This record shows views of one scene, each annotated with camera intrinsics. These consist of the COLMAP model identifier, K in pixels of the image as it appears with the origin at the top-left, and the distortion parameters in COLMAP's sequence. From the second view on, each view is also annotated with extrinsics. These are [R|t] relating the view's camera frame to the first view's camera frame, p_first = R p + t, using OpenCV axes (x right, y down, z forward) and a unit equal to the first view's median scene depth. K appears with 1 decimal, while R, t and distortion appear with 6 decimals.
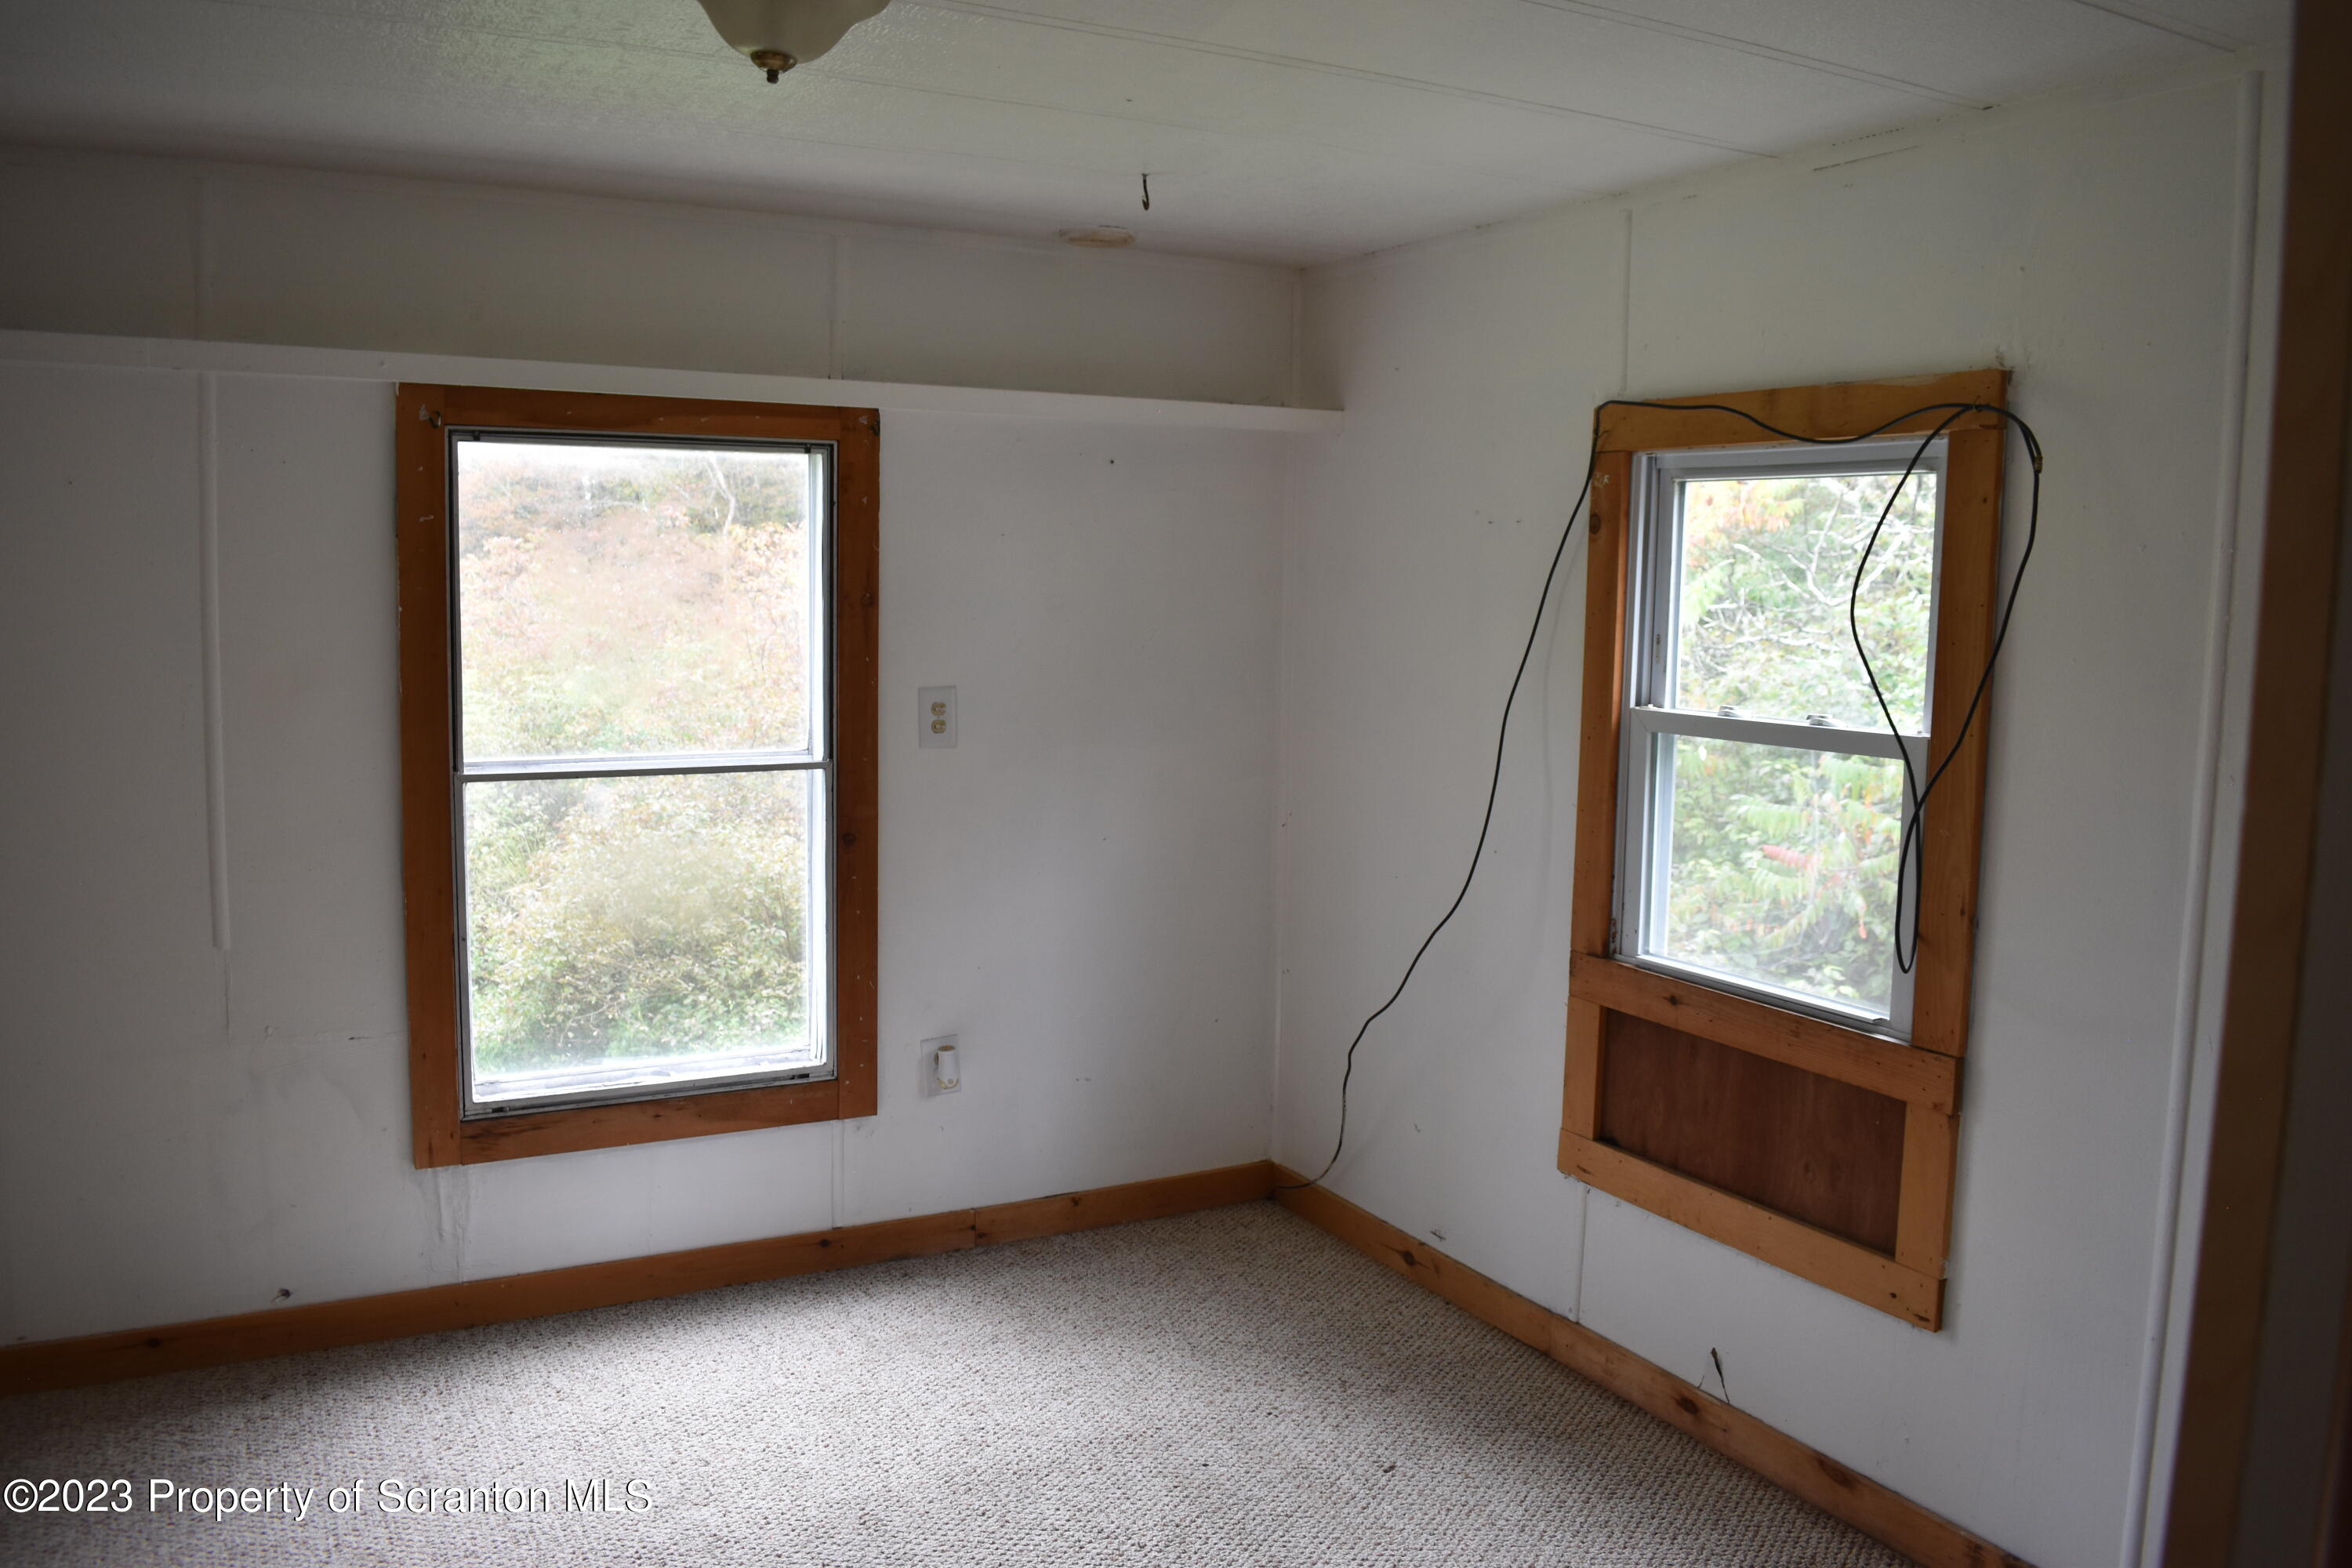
lens RADIAL K [[1827.9, 0, 1187.1], [0, 1827.9, 762.8], [0, 0, 1]] dist [-0.091596, 0.007334]
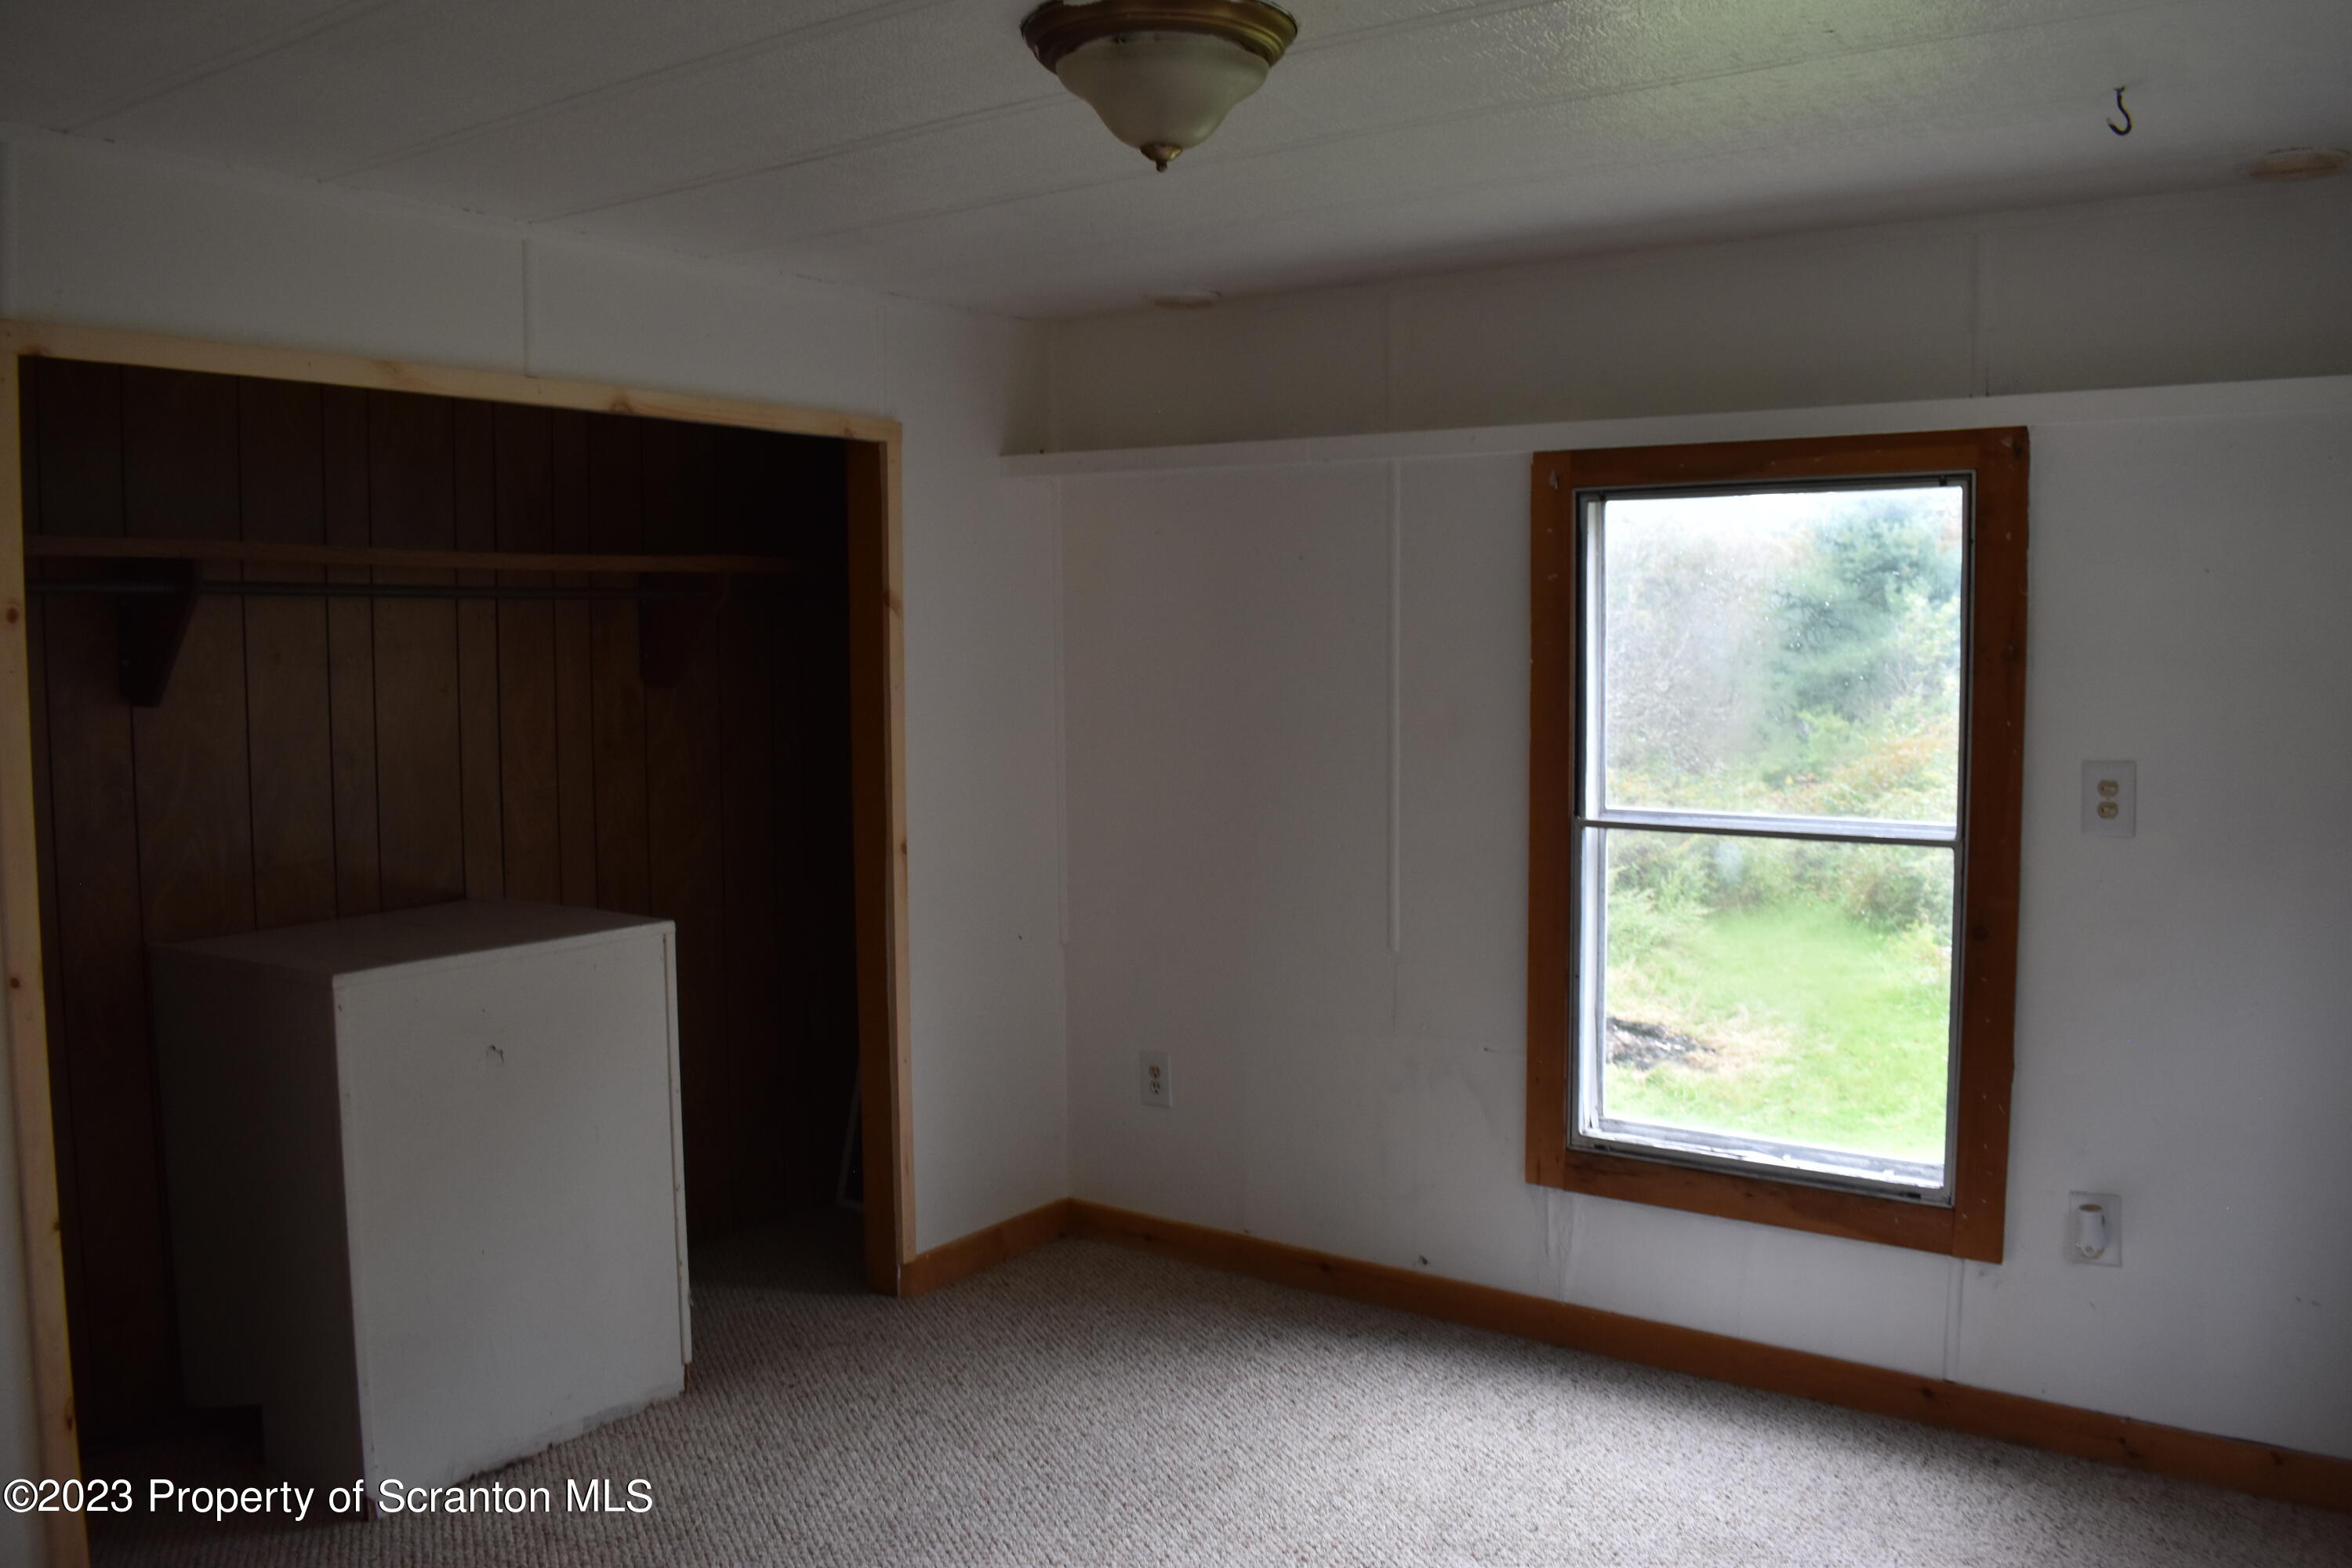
lens RADIAL K [[1827.9, 0, 1177.5], [0, 1827.9, 770.9], [0, 0, 1]] dist [-0.091596, 0.007334]
pose [[0.443248, 0.050322, -0.894985, 0.428452], [-0.074810, 0.997017, 0.019009, -0.023602], [0.893272, 0.058528, 0.445690, 0.308621]]
